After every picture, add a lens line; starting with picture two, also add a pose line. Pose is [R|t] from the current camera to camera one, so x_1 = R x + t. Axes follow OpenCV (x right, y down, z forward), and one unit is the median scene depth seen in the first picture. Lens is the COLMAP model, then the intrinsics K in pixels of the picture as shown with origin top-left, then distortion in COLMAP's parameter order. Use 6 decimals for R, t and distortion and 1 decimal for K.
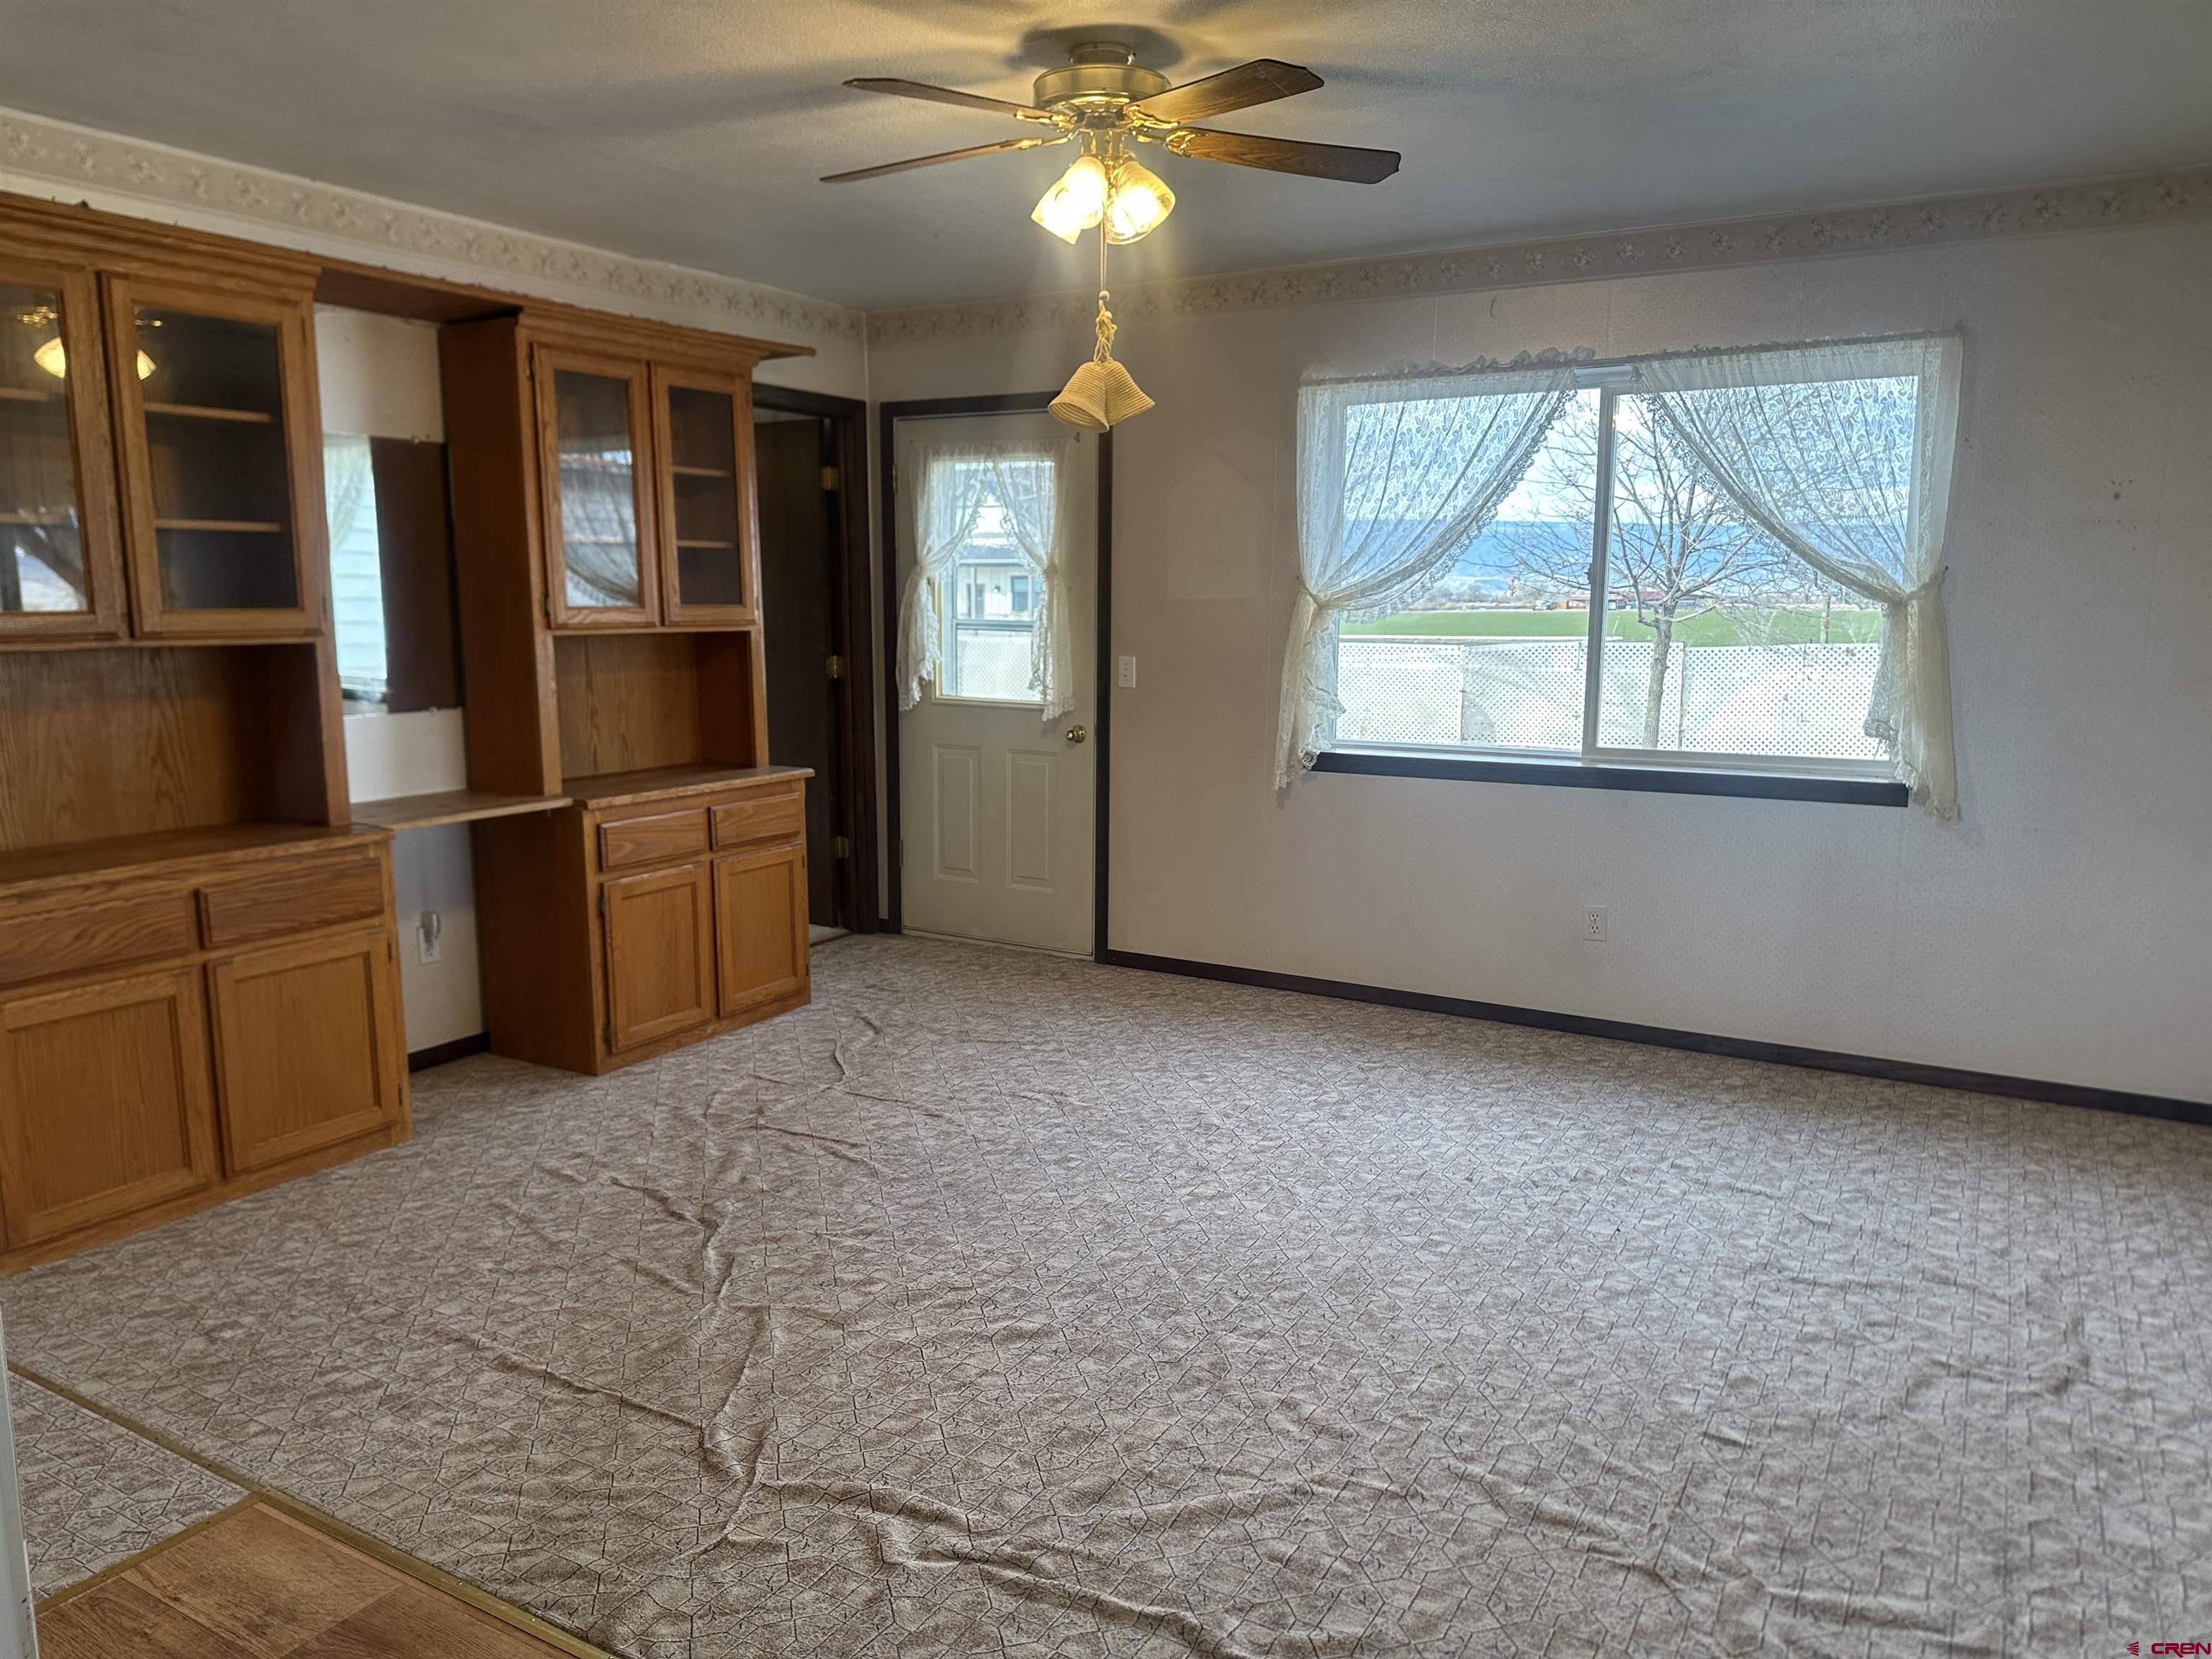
lens RADIAL K [[1544.7, 0, 1089.5], [0, 1544.7, 854.3], [0, 0, 1]] dist [0.038943, -0.046132]
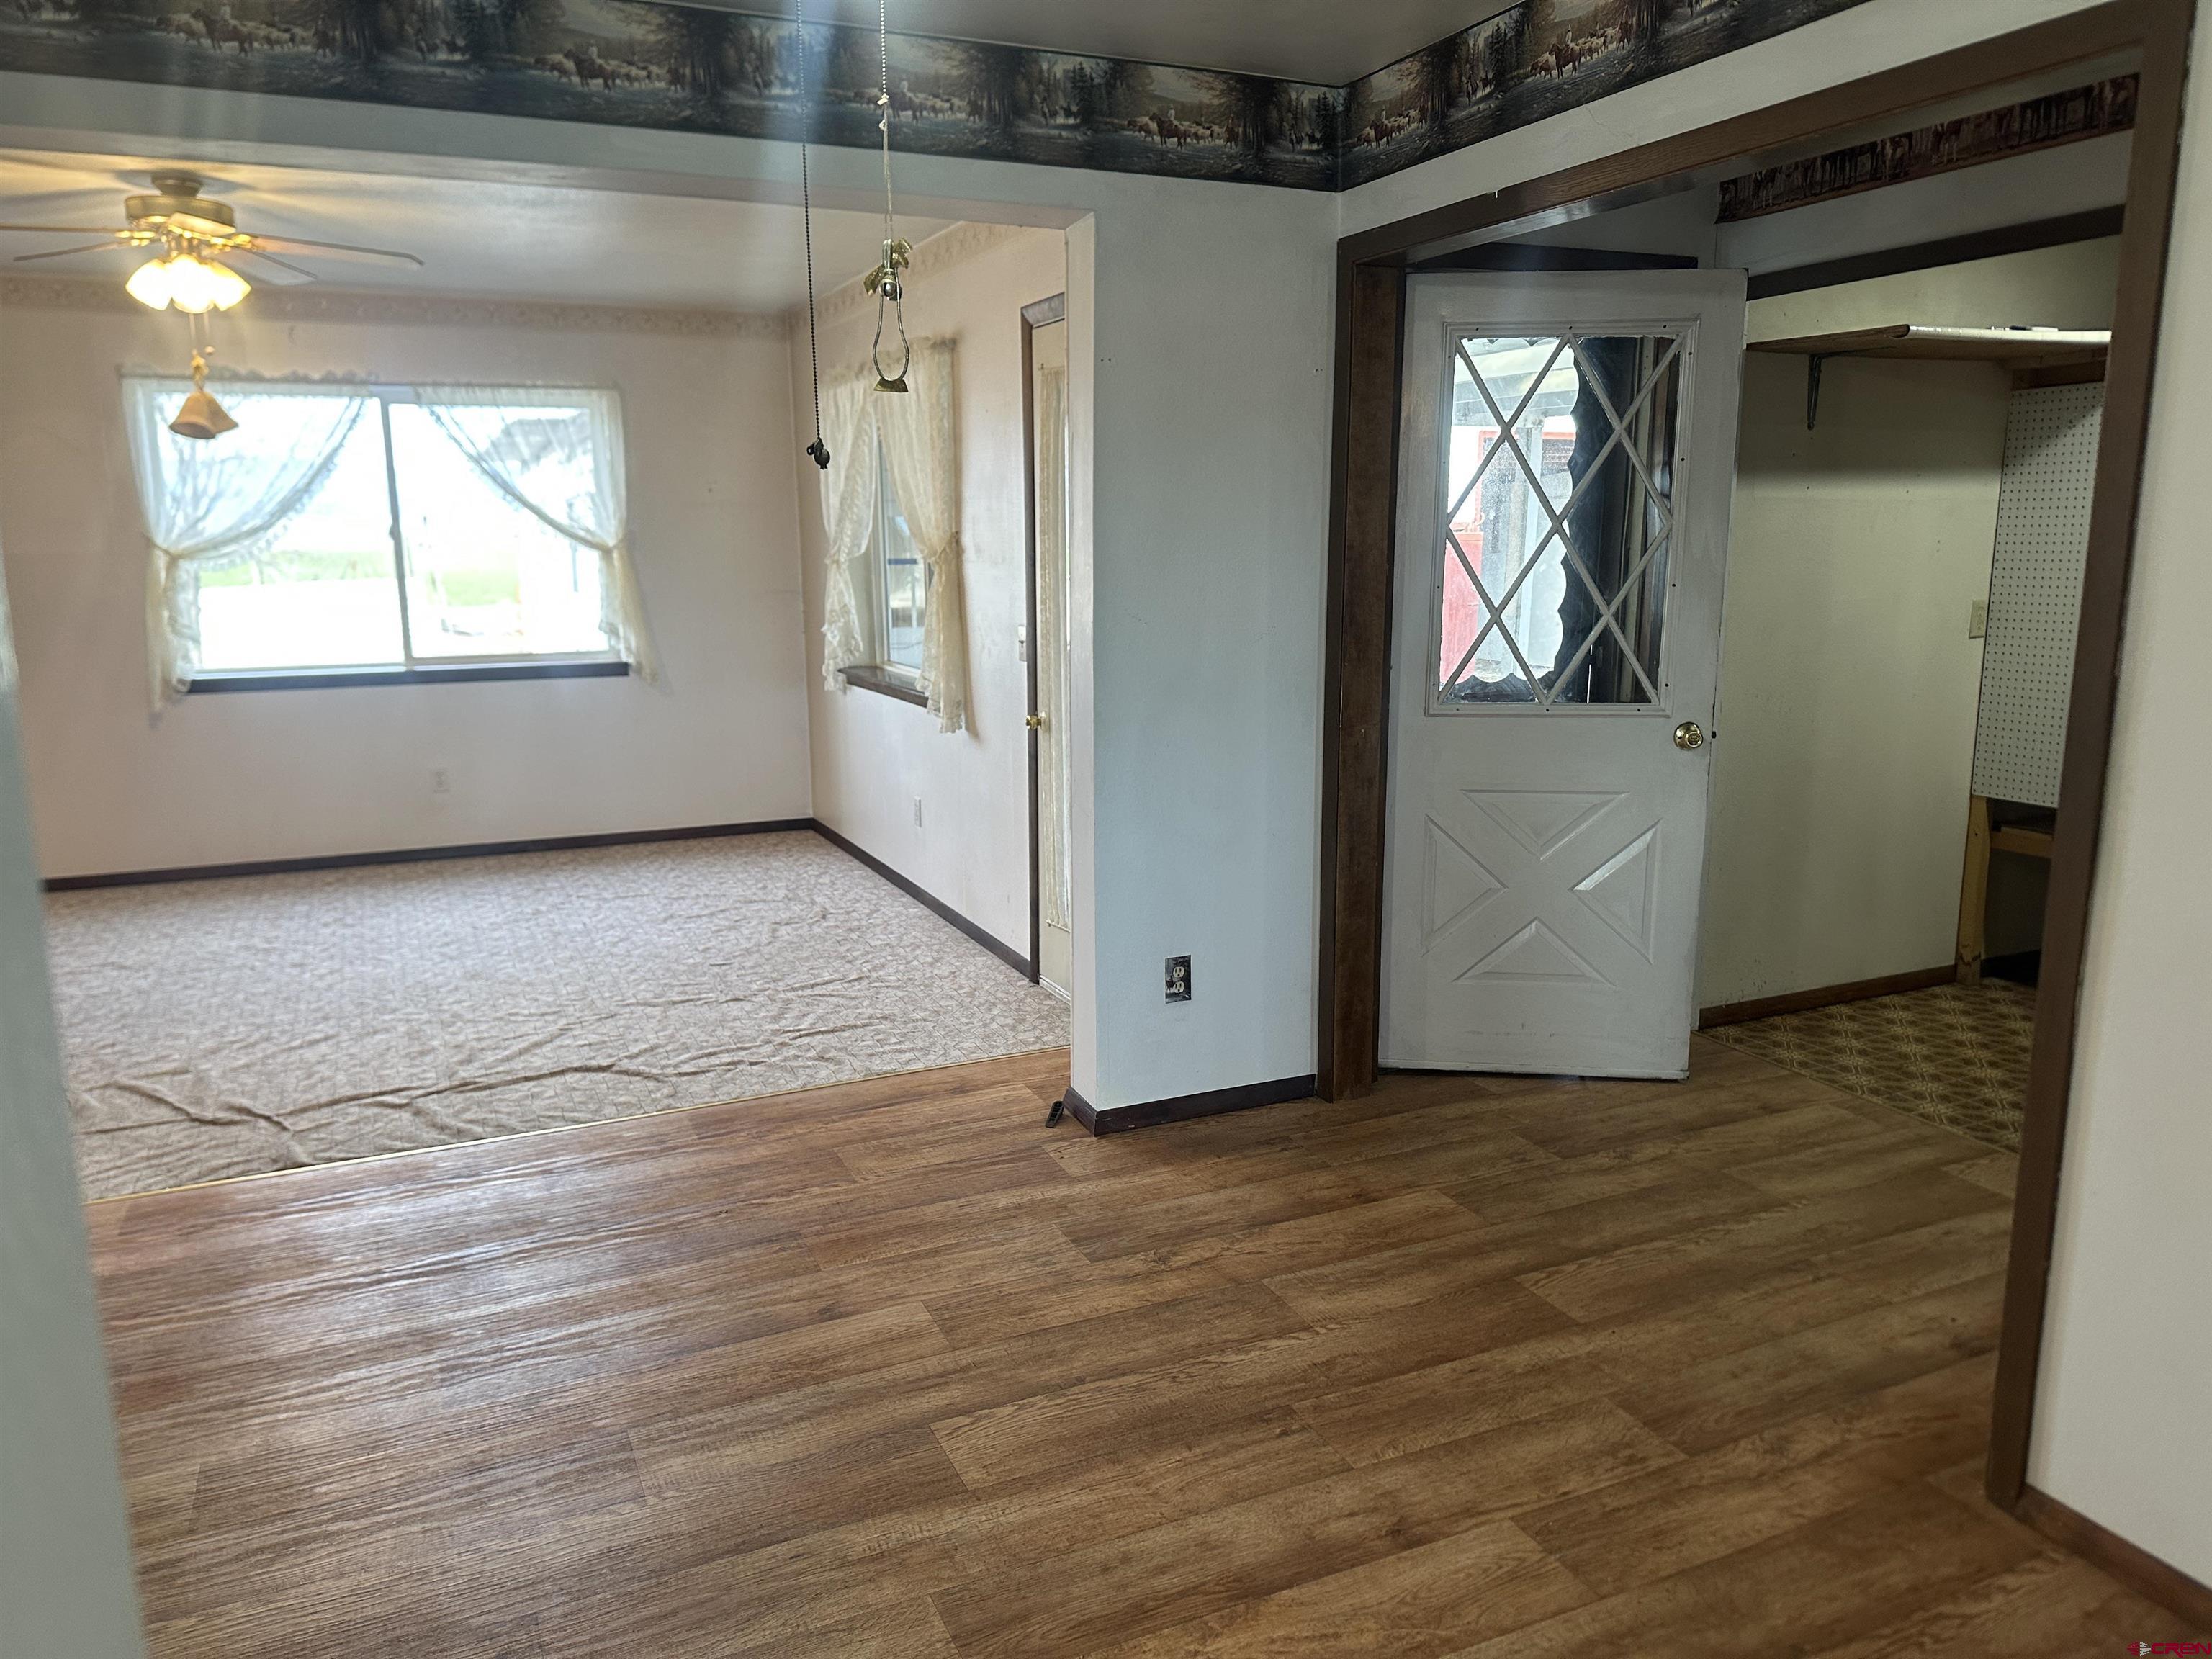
lens RADIAL K [[1544.7, 0, 1065.8], [0, 1544.7, 835.4], [0, 0, 1]] dist [0.038943, -0.046132]
pose [[0.595355, -0.162339, 0.786892, -0.664216], [0.141288, 0.985267, 0.096367, 0.055683], [-0.790943, 0.053806, 0.609520, -0.455806]]
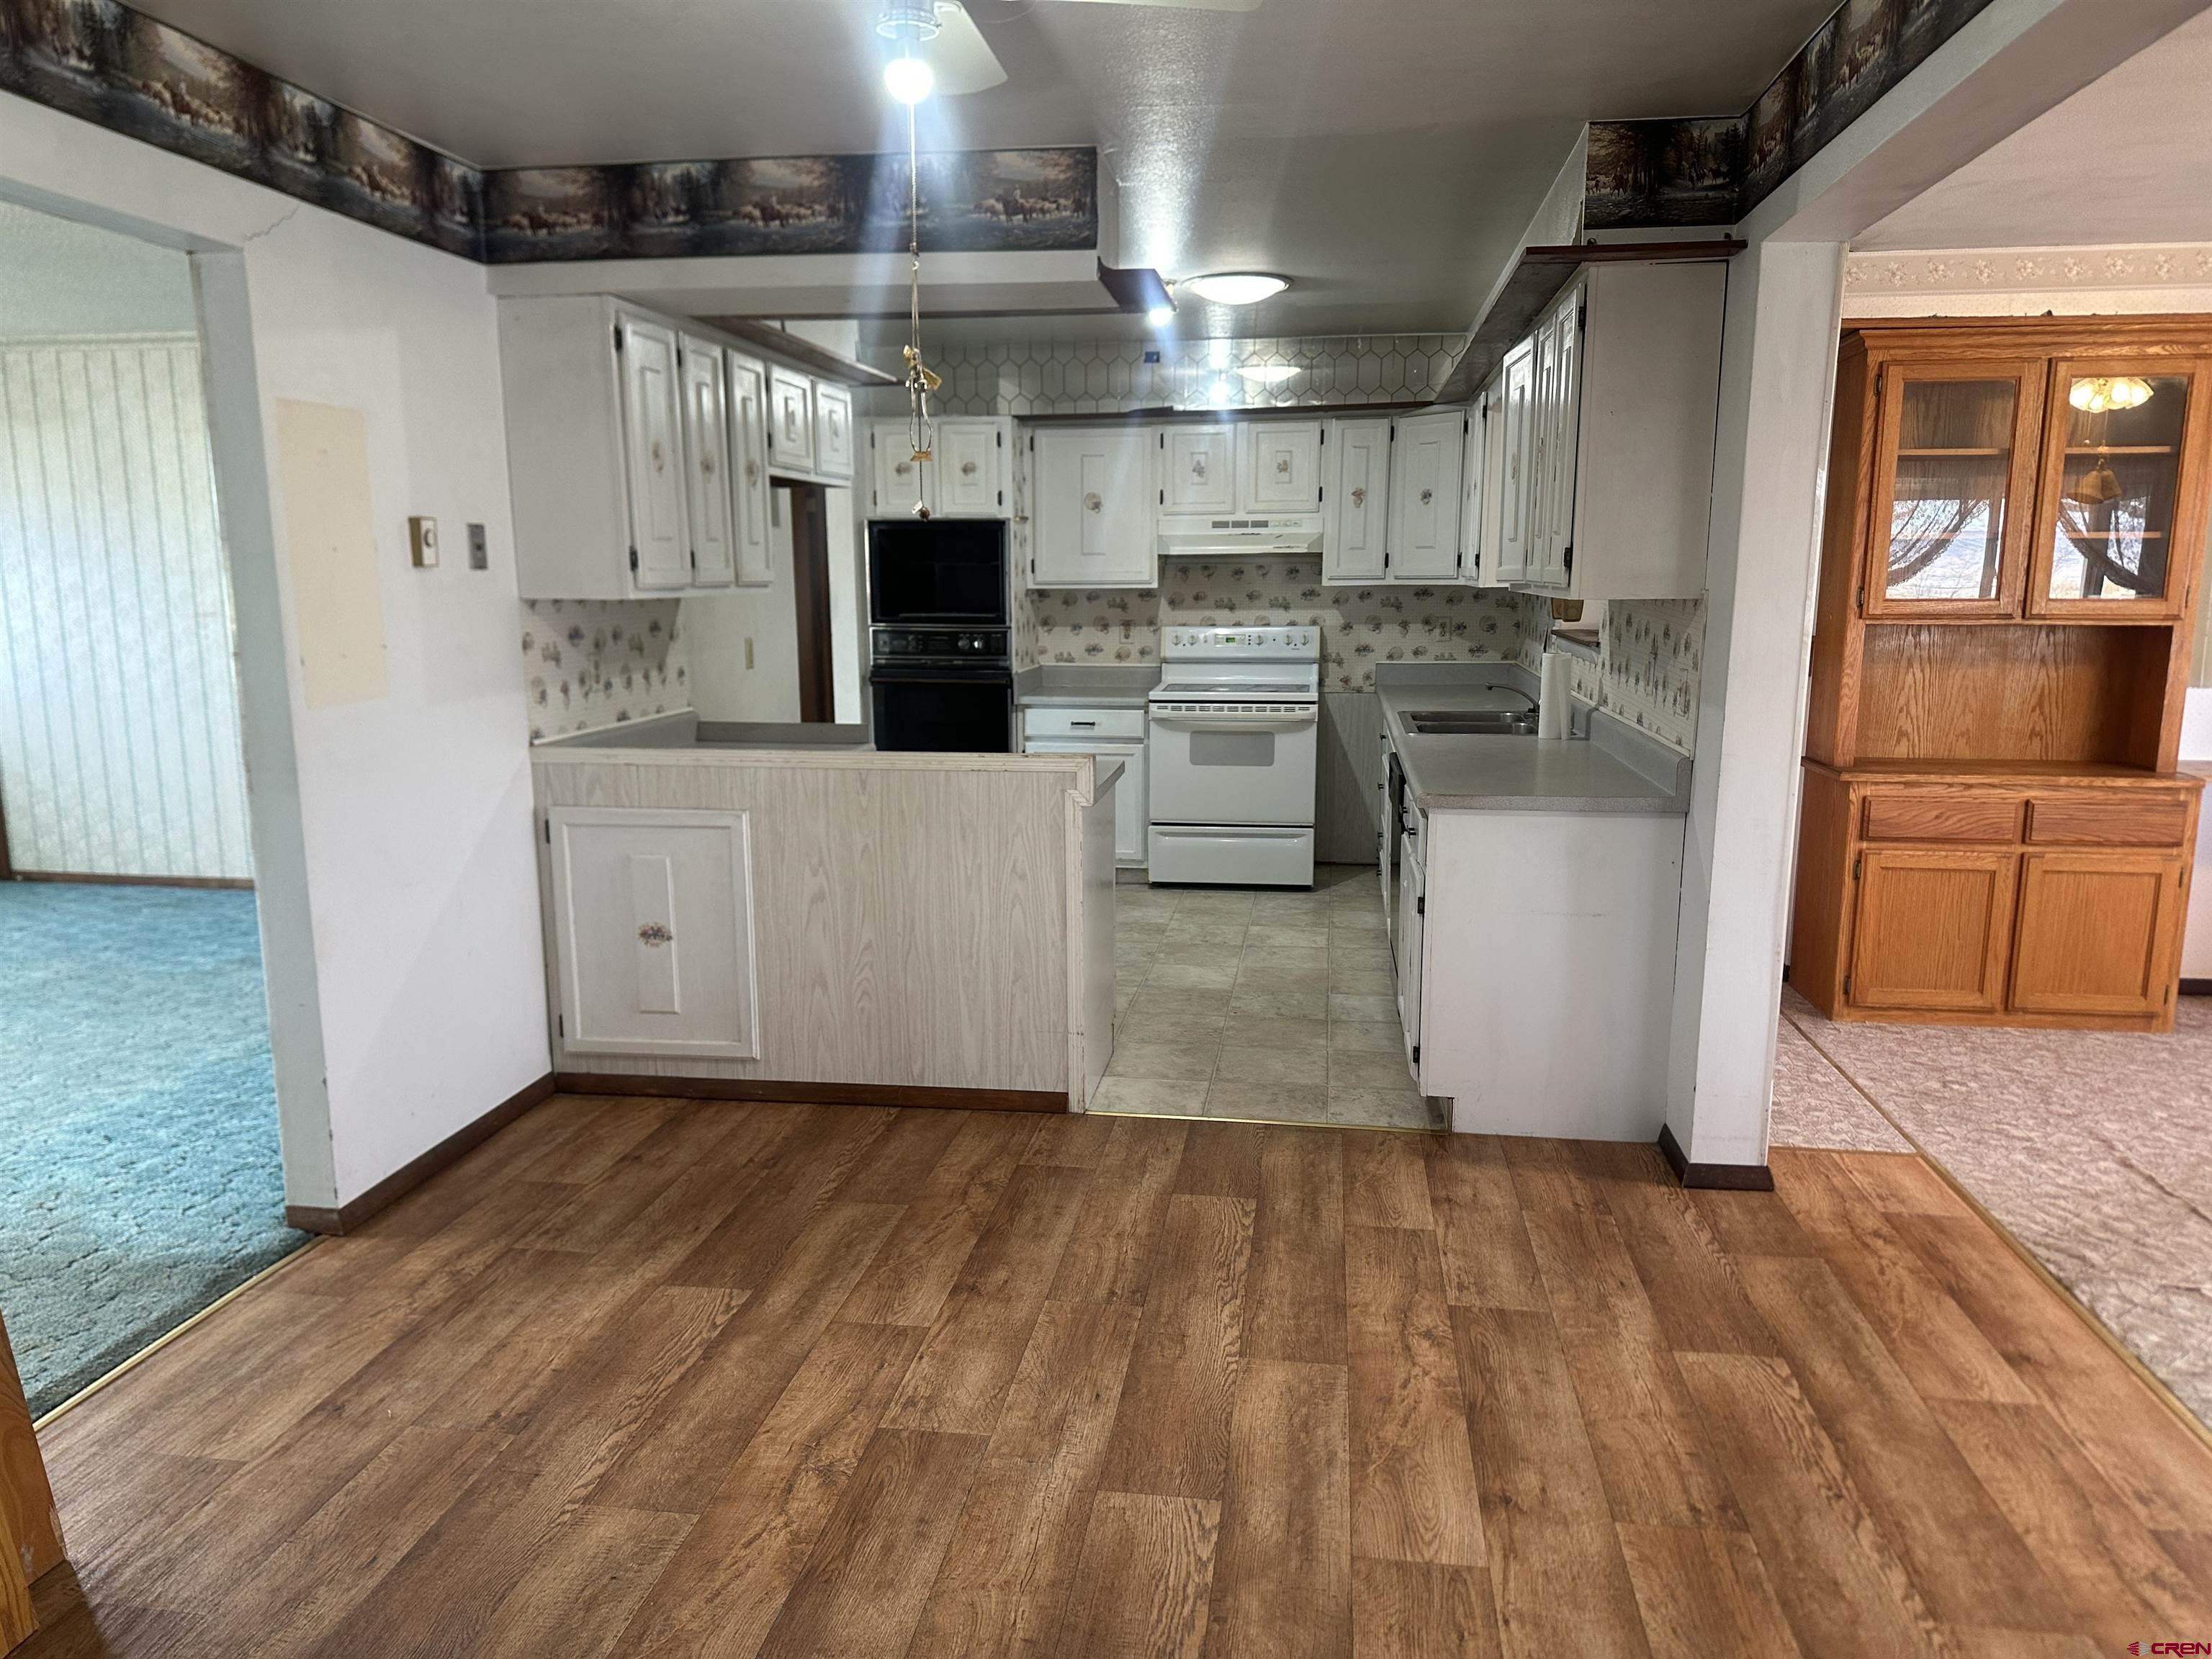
lens RADIAL K [[1544.7, 0, 1117.3], [0, 1544.7, 811.5], [0, 0, 1]] dist [0.038943, -0.046132]
pose [[0.385285, 0.139891, -0.912132, 0.387014], [-0.151408, 0.984630, 0.087055, 0.035479], [0.910292, 0.104563, 0.400544, -0.297021]]
